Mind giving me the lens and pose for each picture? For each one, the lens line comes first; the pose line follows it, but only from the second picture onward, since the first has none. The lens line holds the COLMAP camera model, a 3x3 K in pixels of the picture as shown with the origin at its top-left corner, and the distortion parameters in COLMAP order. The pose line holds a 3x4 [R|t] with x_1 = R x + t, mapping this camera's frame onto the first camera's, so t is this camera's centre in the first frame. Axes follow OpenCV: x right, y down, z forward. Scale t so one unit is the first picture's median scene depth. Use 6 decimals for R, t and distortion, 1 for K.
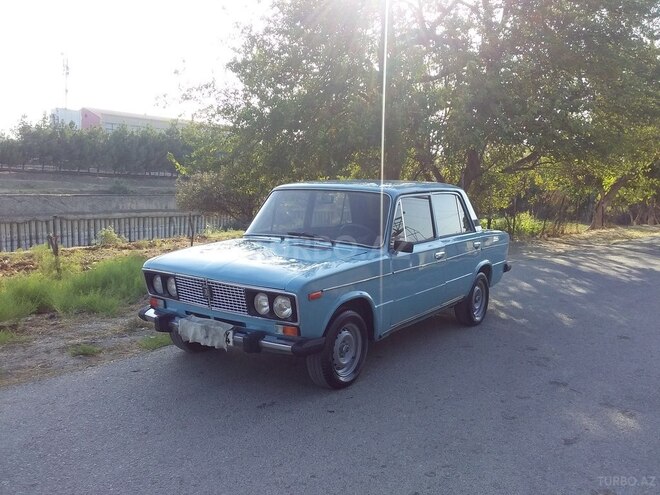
lens RADIAL K [[612.4, 0, 328.4], [0, 612.4, 256.7], [0, 0, 1]] dist [0.103665, -0.192877]
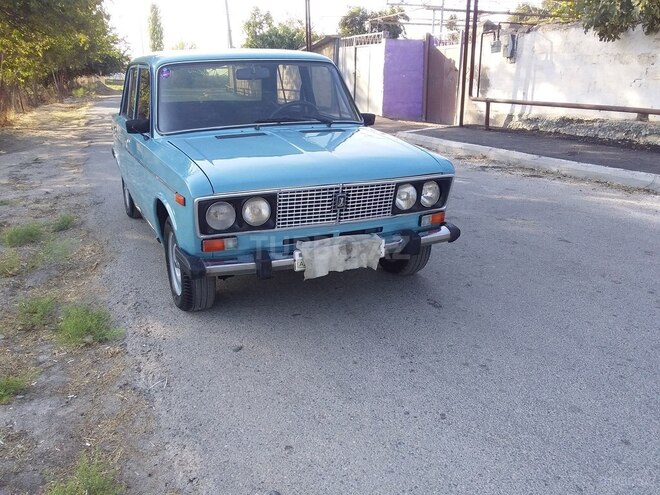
lens RADIAL K [[612.4, 0, 328.4], [0, 612.4, 256.7], [0, 0, 1]] dist [0.103665, -0.192877]
pose [[0.506855, -0.287852, 0.812551, -0.786632], [0.135095, 0.957478, 0.254924, -0.067456], [-0.851379, -0.019438, 0.524190, 0.581551]]
